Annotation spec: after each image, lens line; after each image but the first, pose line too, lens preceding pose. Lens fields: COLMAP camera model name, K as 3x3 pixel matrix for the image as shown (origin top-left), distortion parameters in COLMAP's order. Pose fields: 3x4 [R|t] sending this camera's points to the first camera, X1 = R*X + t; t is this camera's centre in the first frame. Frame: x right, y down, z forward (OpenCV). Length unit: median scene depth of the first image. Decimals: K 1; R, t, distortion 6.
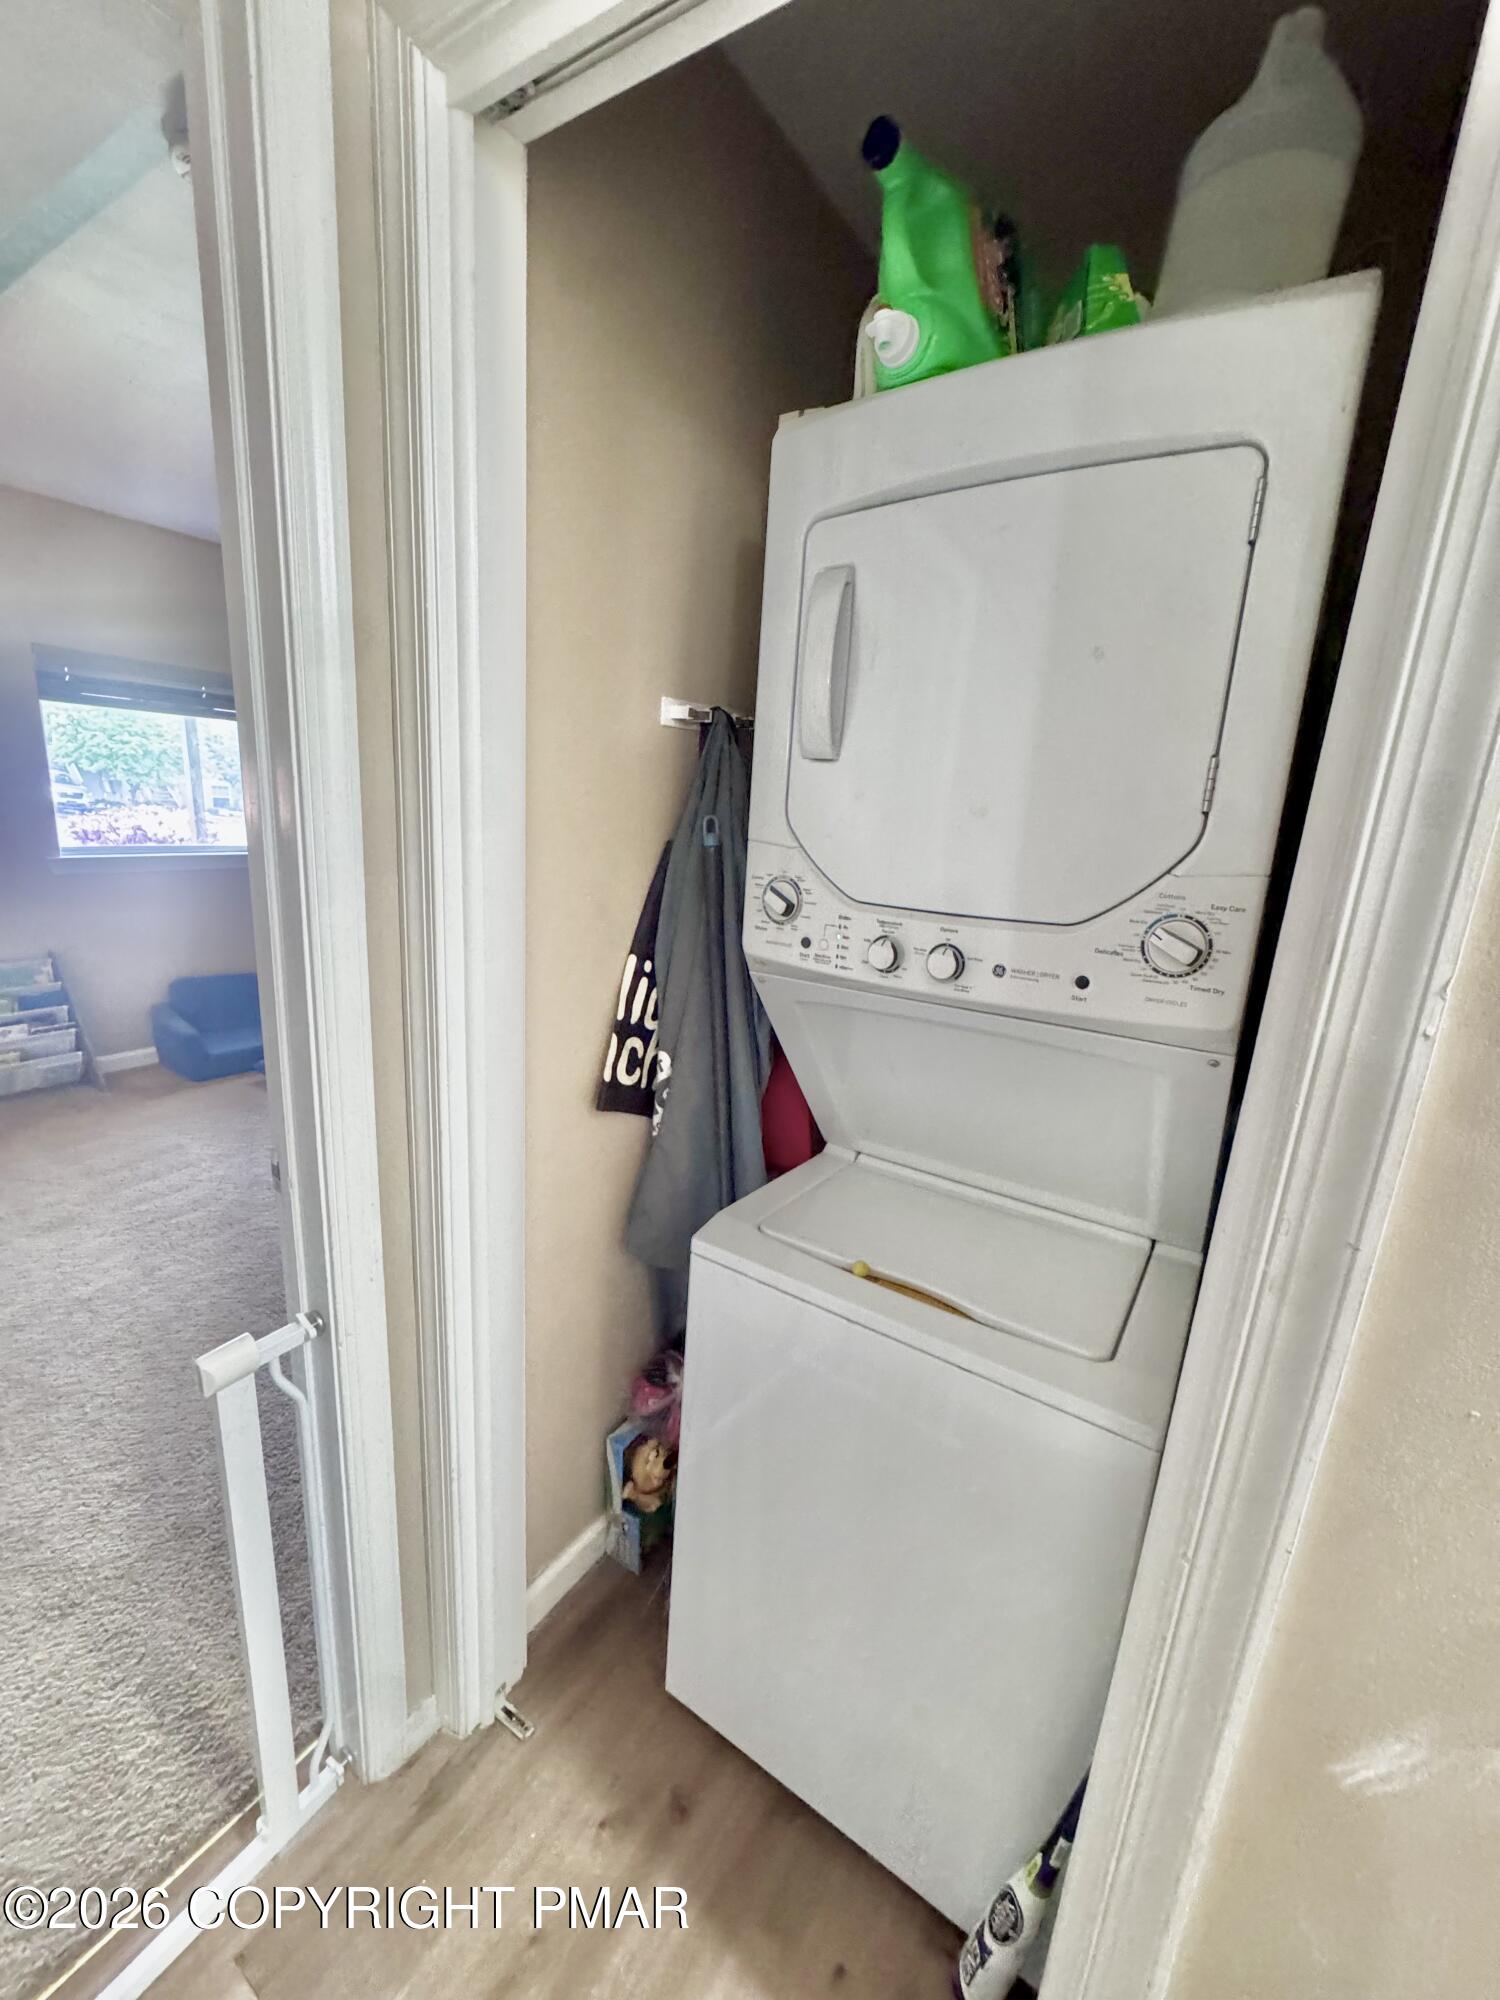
lens RADIAL K [[797.4, 0, 750.0], [0, 797.4, 1000.0], [0, 0, 1]] dist [-0.000318, 0.000151]
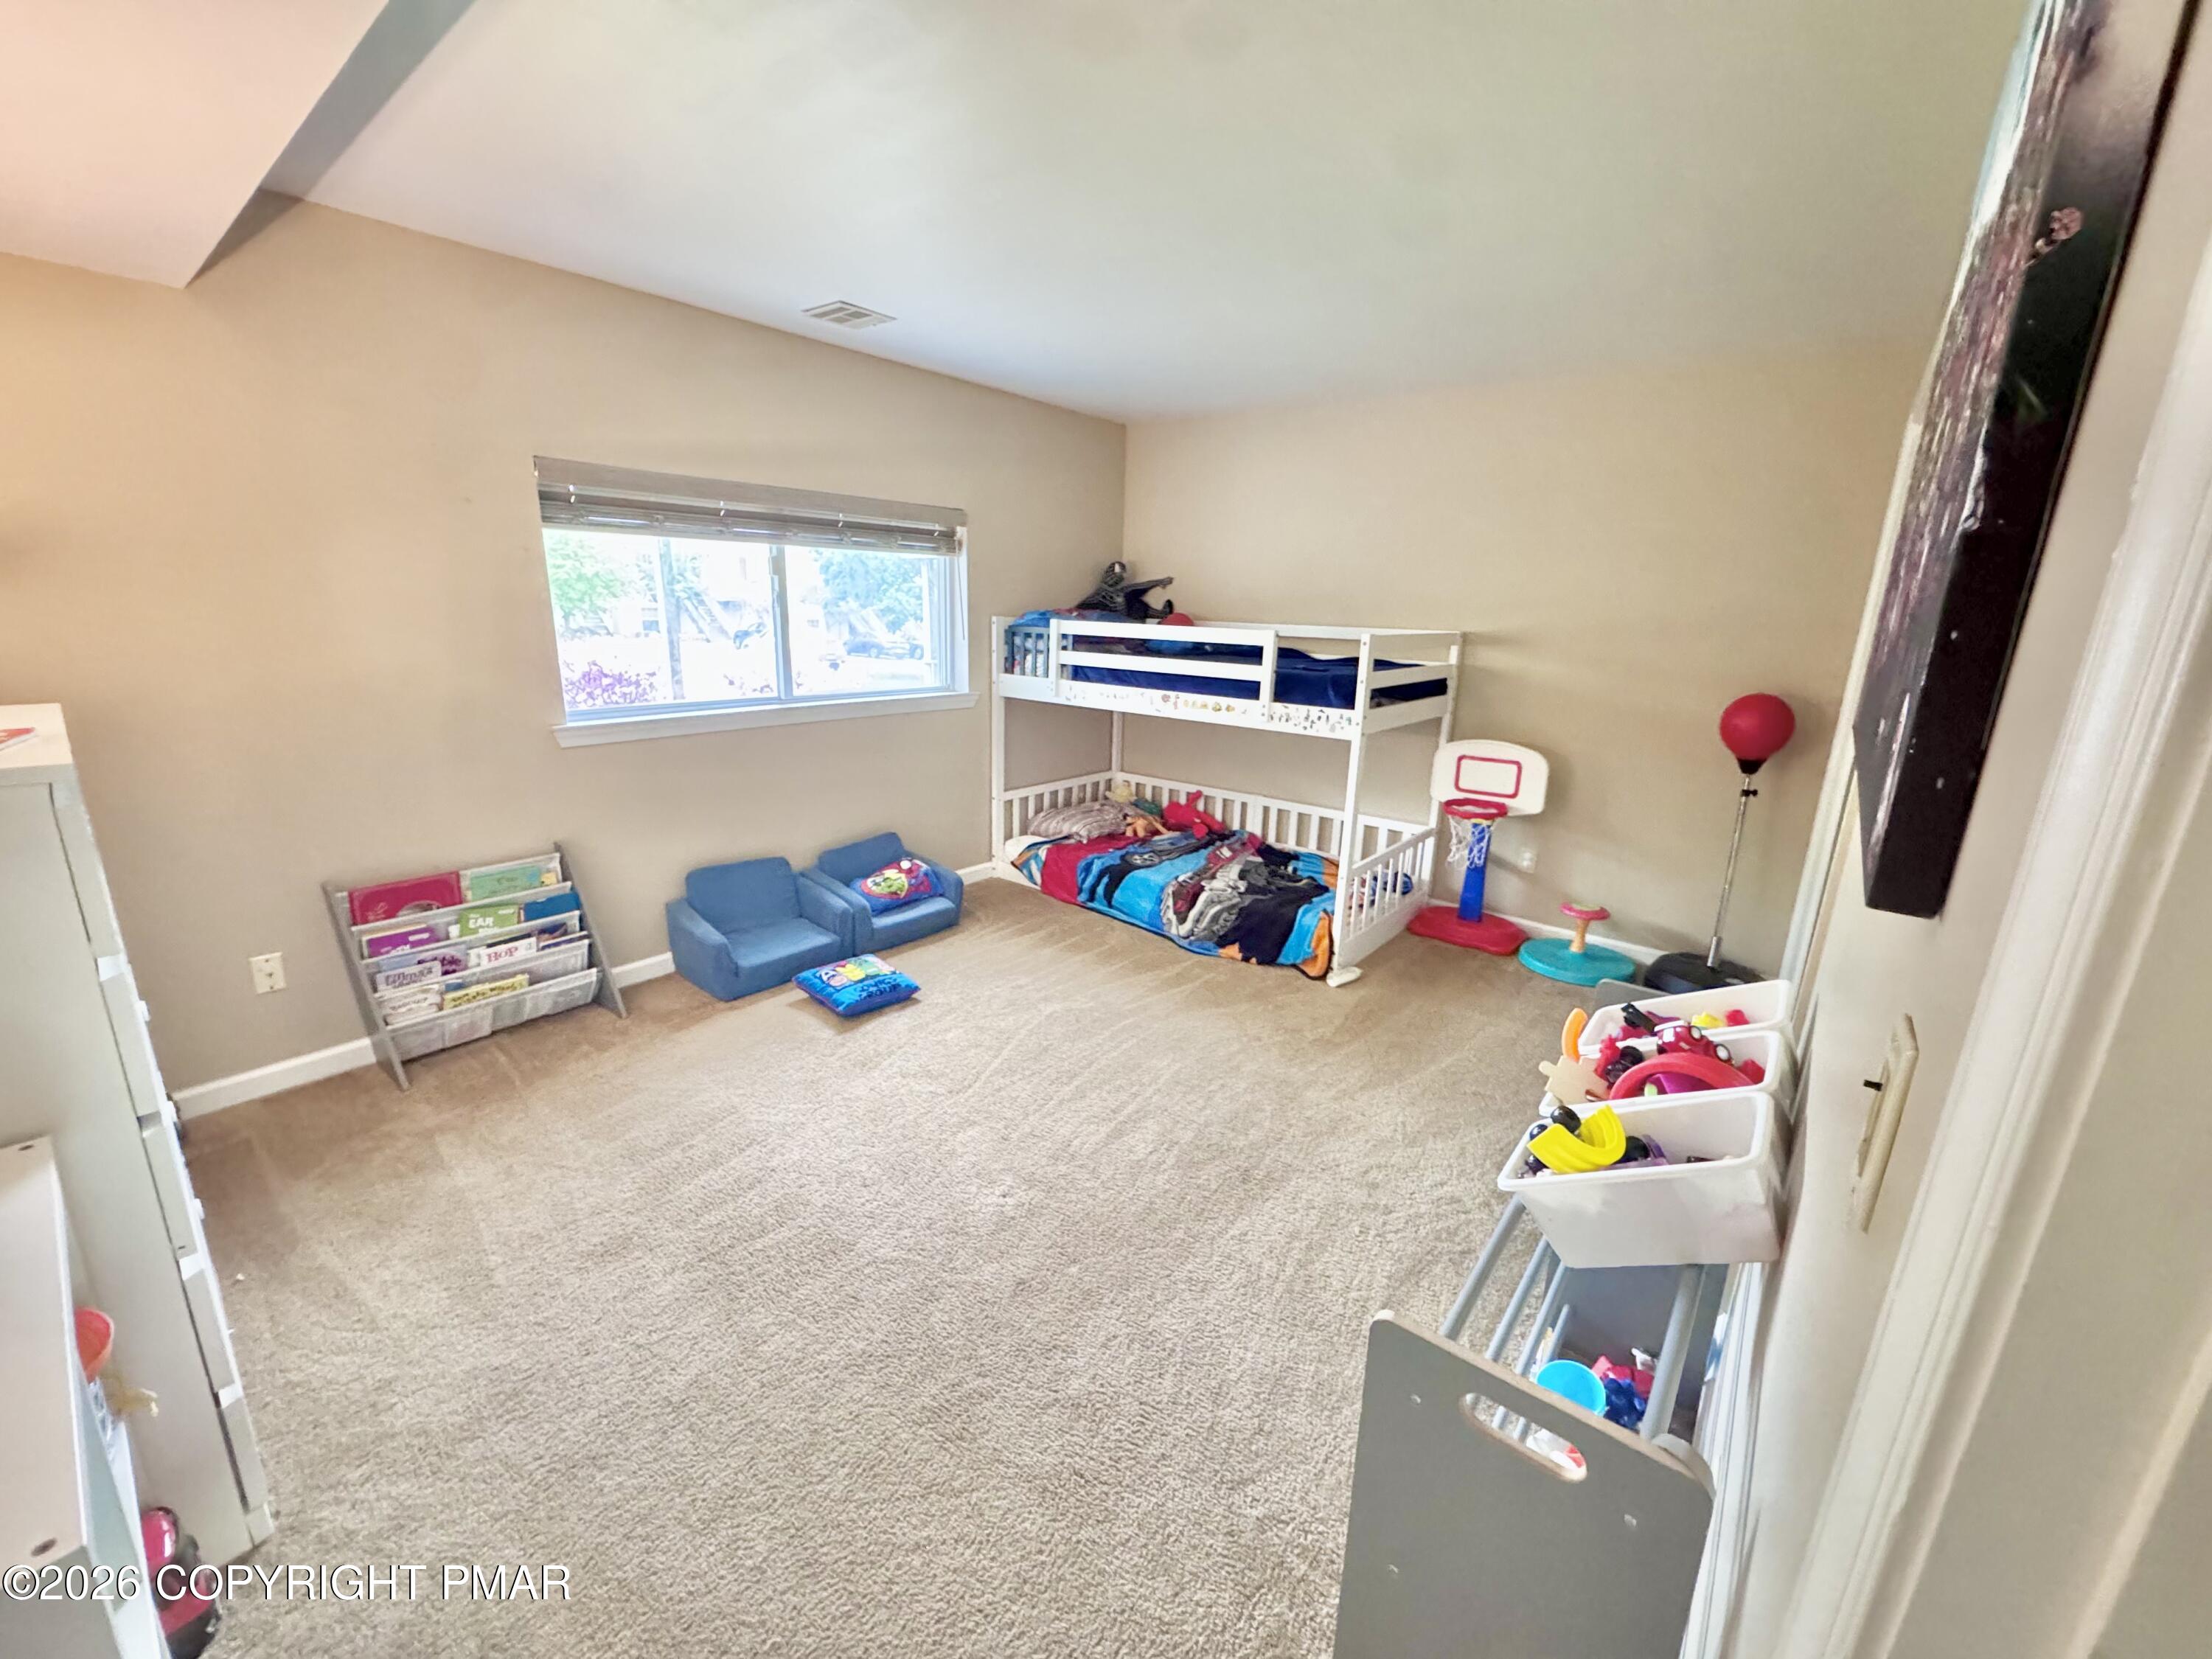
lens RADIAL K [[881.9, 0, 1103.0], [0, 881.9, 832.4], [0, 0, 1]] dist [-0.000318, 0.000151]
pose [[0.994099, -0.011857, -0.107830, -0.238958], [0.013093, 0.999856, 0.010765, -0.074207], [0.107687, -0.012113, 0.994111, 0.180977]]
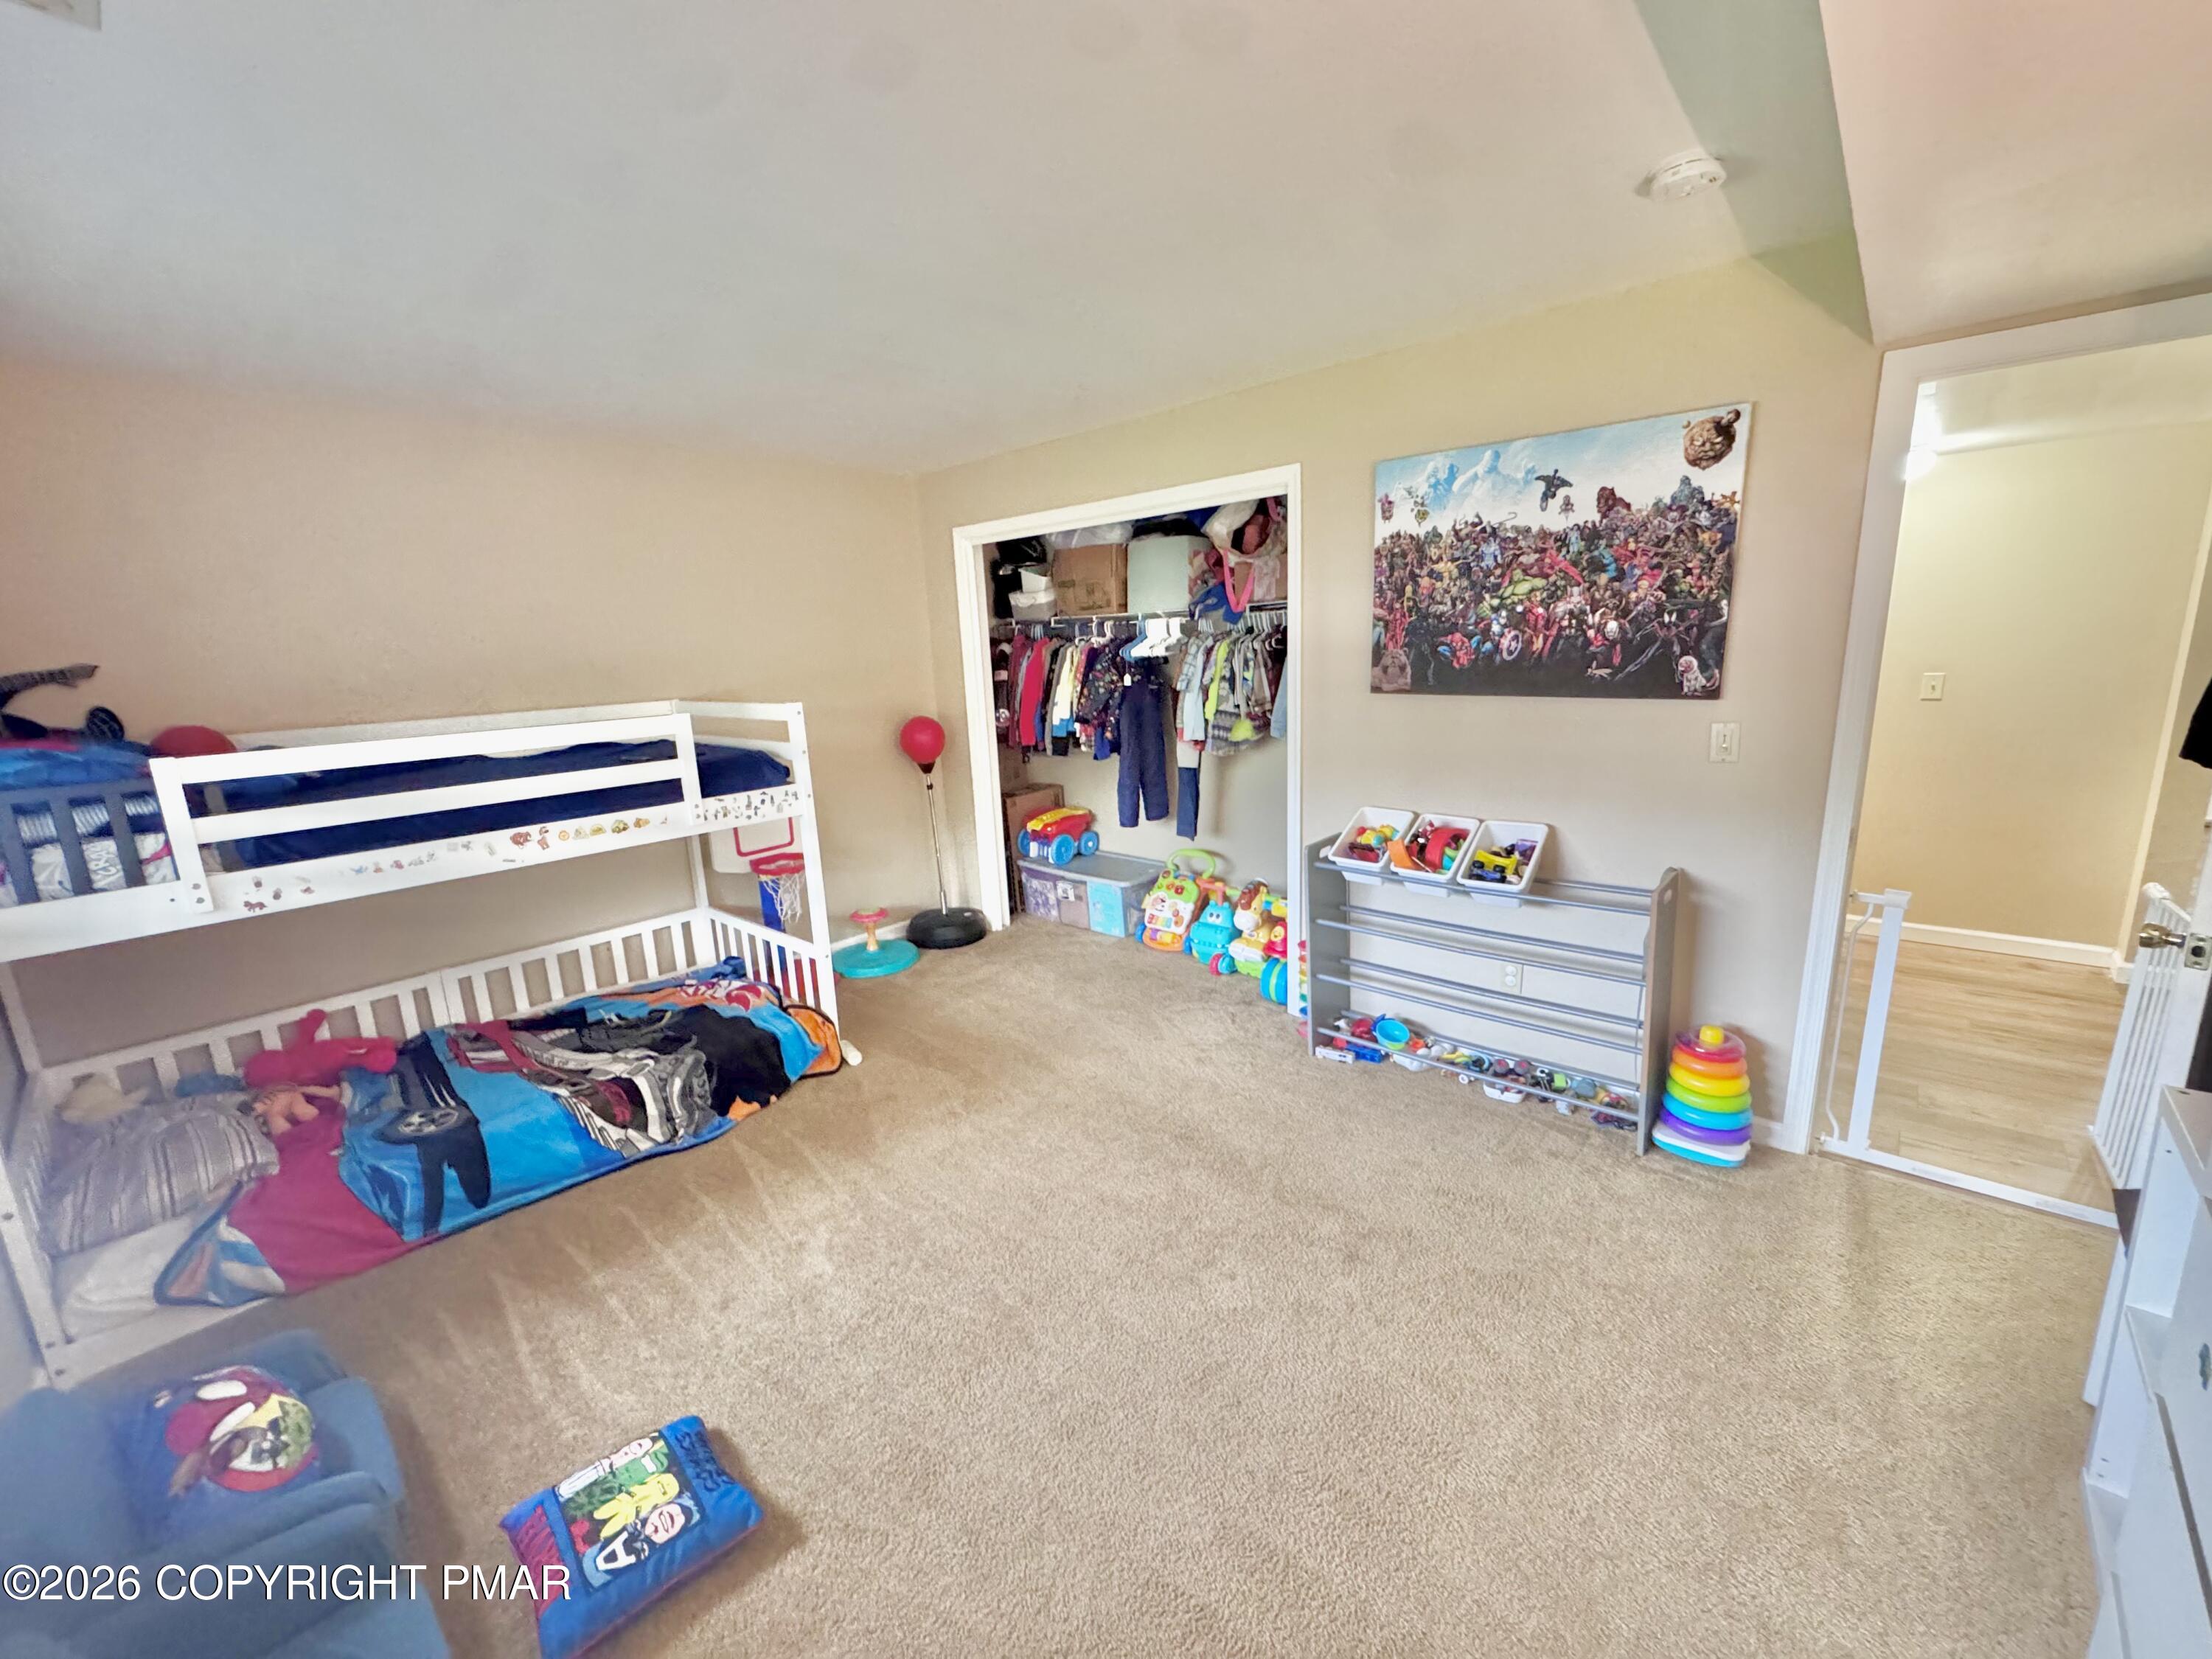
lens RADIAL K [[881.9, 0, 1103.0], [0, 881.9, 832.4], [0, 0, 1]] dist [-0.000318, 0.000151]
pose [[0.146917, -0.278591, 0.949106, -0.926864], [0.289271, 0.929671, 0.228108, -0.271094], [-0.945906, 0.241036, 0.217172, 0.708696]]
